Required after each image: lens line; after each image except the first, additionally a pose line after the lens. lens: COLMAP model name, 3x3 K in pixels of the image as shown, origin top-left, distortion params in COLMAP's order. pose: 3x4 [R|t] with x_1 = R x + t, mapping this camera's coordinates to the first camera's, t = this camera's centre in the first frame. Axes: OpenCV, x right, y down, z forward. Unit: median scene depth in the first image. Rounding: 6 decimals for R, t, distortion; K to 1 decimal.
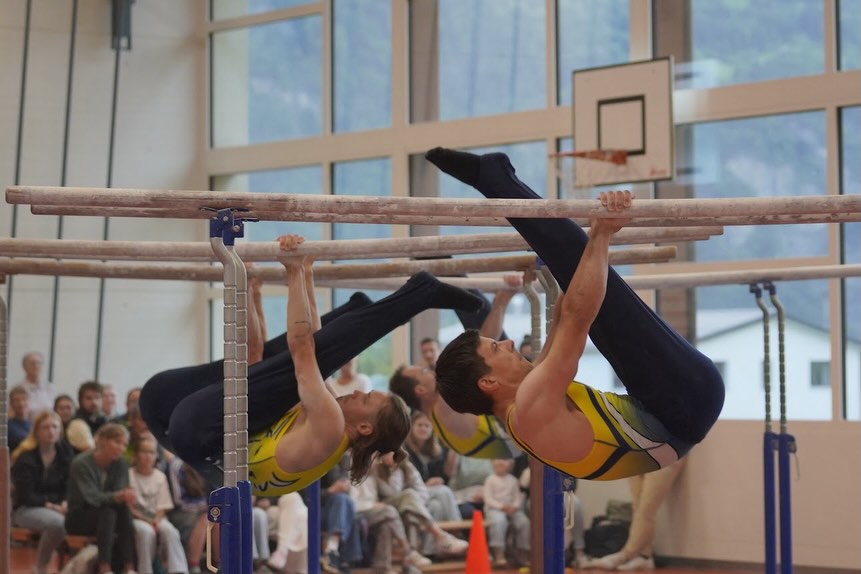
lens RADIAL K [[2511.6, 0, 429.5], [0, 2511.6, 227.1], [0, 0, 1]] dist [0.004191, -1.620895]
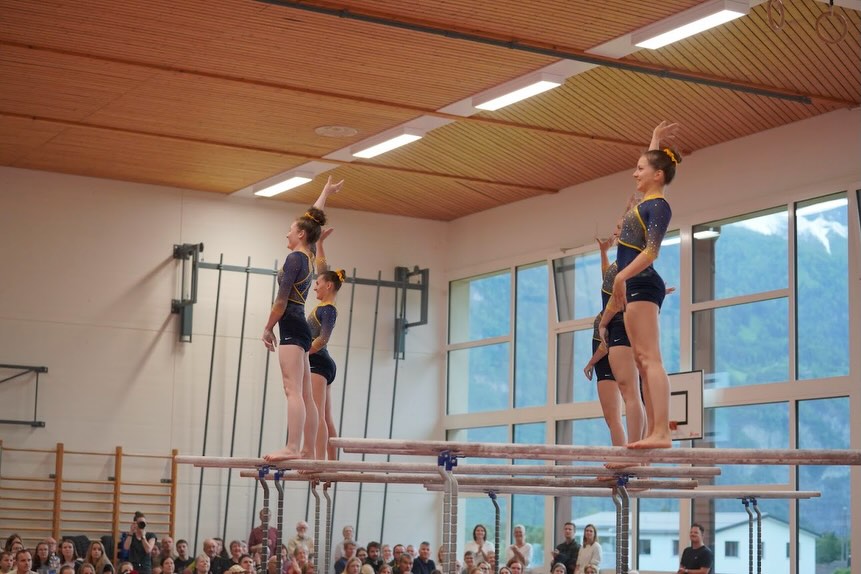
lens RADIAL K [[2511.6, 0, 429.5], [0, 2511.6, 227.1], [0, 0, 1]] dist [0.004191, -1.620895]
pose [[0.992558, 0.014317, -0.120925, 0.117930], [-0.024925, 0.995925, -0.086678, -0.009188], [0.119192, 0.089047, 0.988870, -0.806627]]
